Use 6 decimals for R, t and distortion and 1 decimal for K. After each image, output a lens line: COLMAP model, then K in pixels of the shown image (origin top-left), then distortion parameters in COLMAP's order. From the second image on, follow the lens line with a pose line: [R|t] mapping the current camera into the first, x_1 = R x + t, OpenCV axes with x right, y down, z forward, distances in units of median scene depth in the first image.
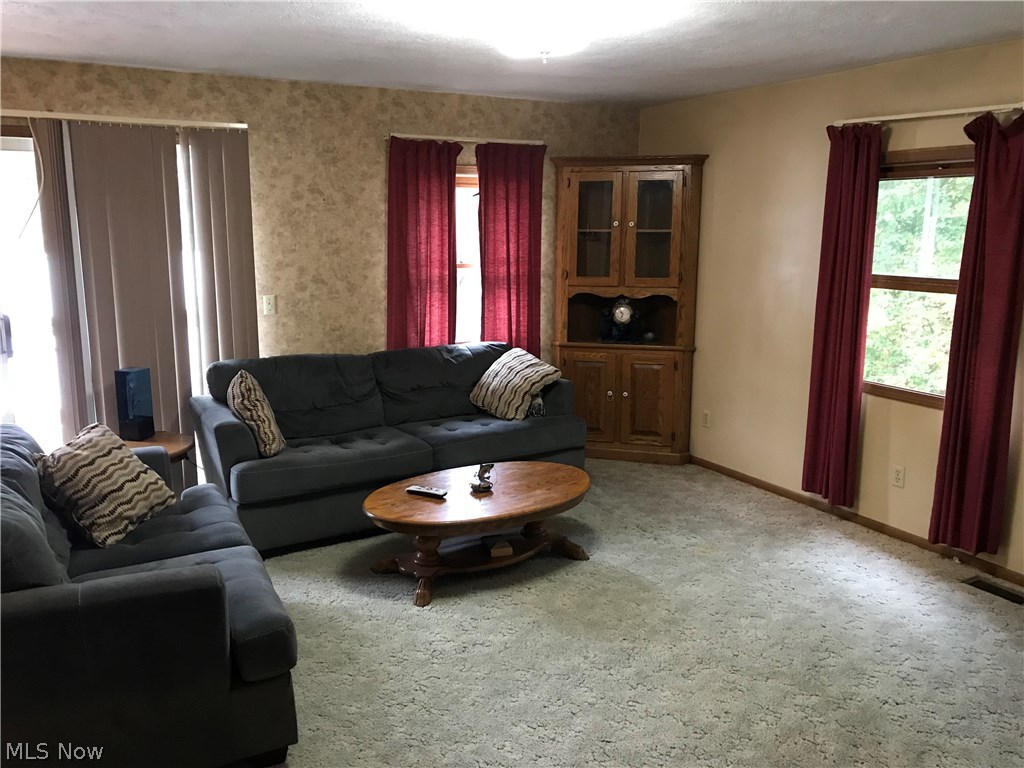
lens RADIAL K [[850.3, 0, 503.8], [0, 850.3, 369.9], [0, 0, 1]] dist [0.046278, -0.057371]
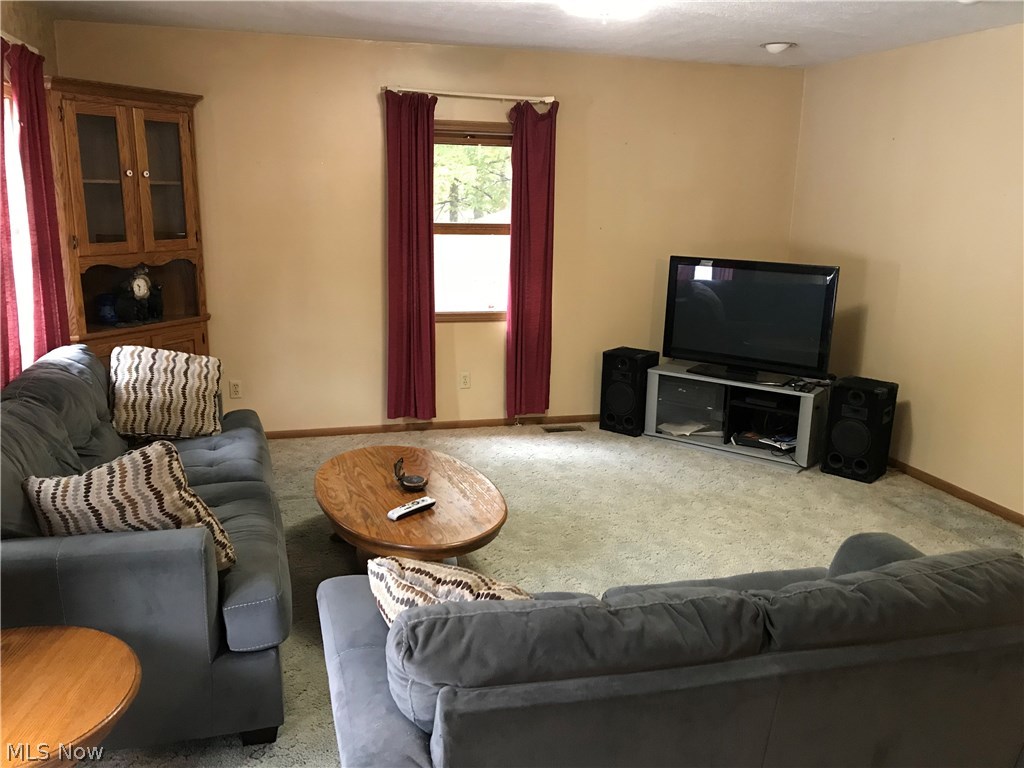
lens RADIAL K [[850.3, 0, 513.9], [0, 850.3, 375.1], [0, 0, 1]] dist [0.046278, -0.057371]
pose [[0.225876, -0.210388, 0.951166, -0.619875], [0.146609, 0.972621, 0.180318, -0.086908], [-0.963061, 0.098720, 0.250537, 0.515169]]
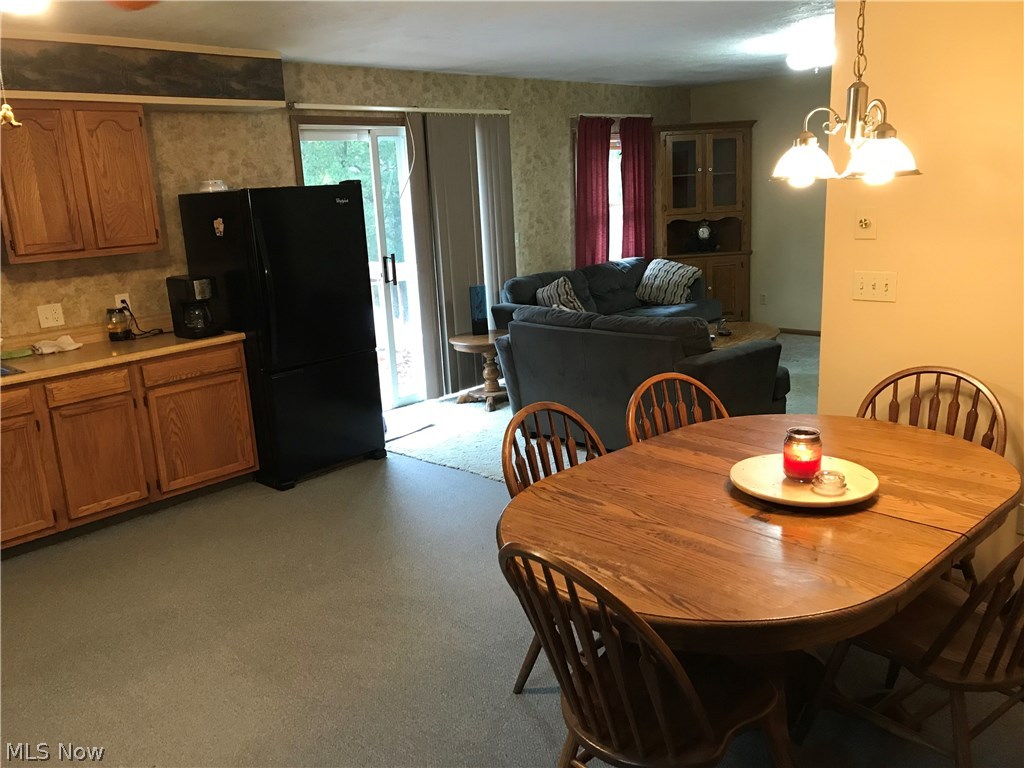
lens RADIAL K [[850.3, 0, 503.5], [0, 850.3, 381.3], [0, 0, 1]] dist [0.046278, -0.057371]
pose [[0.952631, -0.121096, 0.278979, -0.686329], [0.106517, 0.992058, 0.066895, 0.057646], [-0.284864, -0.034010, 0.957964, -0.339611]]
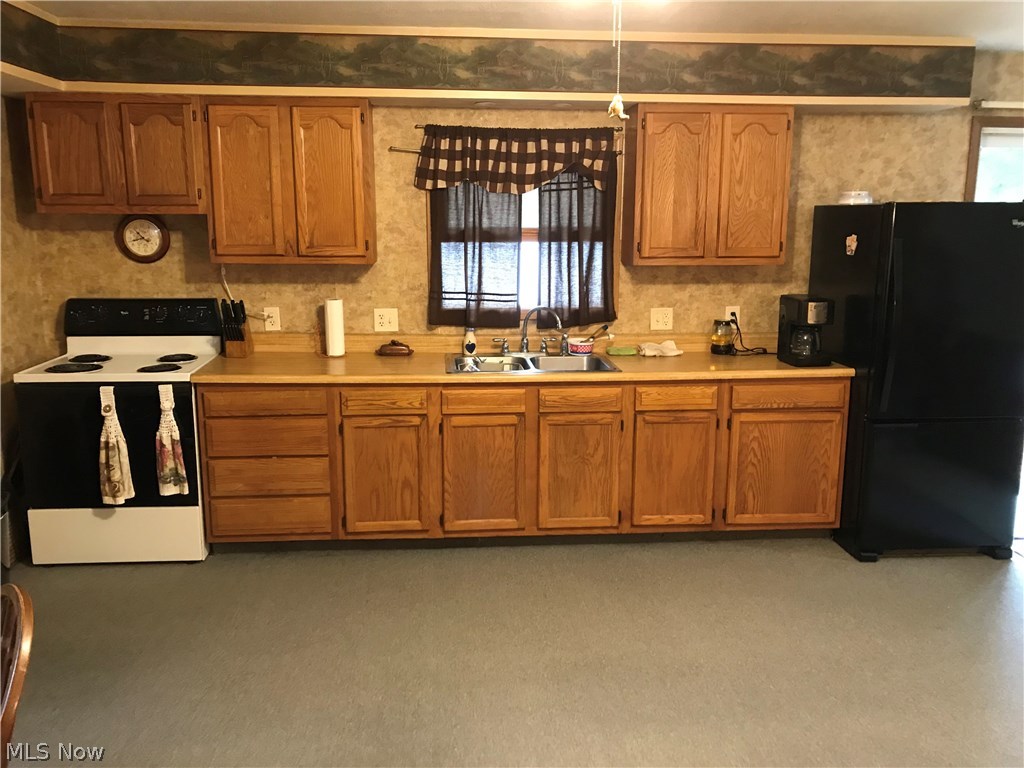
lens RADIAL K [[850.3, 0, 494.9], [0, 850.3, 371.4], [0, 0, 1]] dist [0.046278, -0.057371]
pose [[0.908966, 0.075570, -0.409964, -0.667589], [-0.070423, 0.997134, 0.027664, 0.041998], [0.410879, 0.003725, 0.911682, -0.233723]]
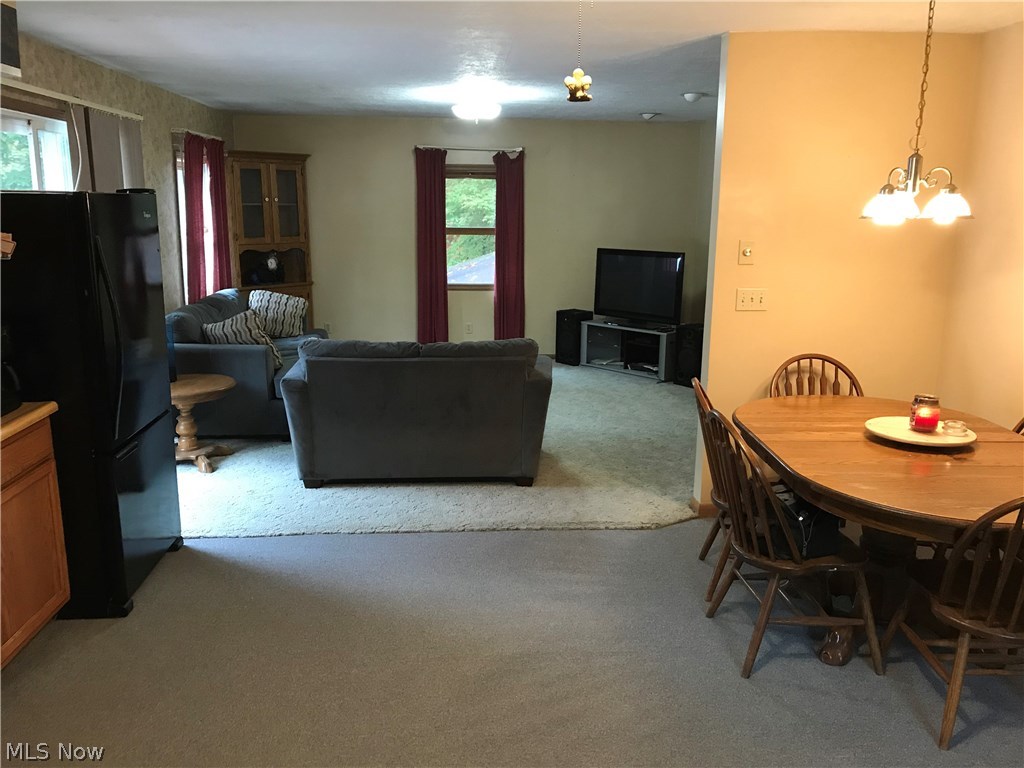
lens RADIAL K [[850.3, 0, 512.2], [0, 850.3, 373.4], [0, 0, 1]] dist [0.046278, -0.057371]
pose [[0.415674, -0.181474, 0.891225, -1.095777], [0.148681, 0.980269, 0.130259, -0.012933], [-0.897279, 0.078363, 0.434454, 0.039599]]
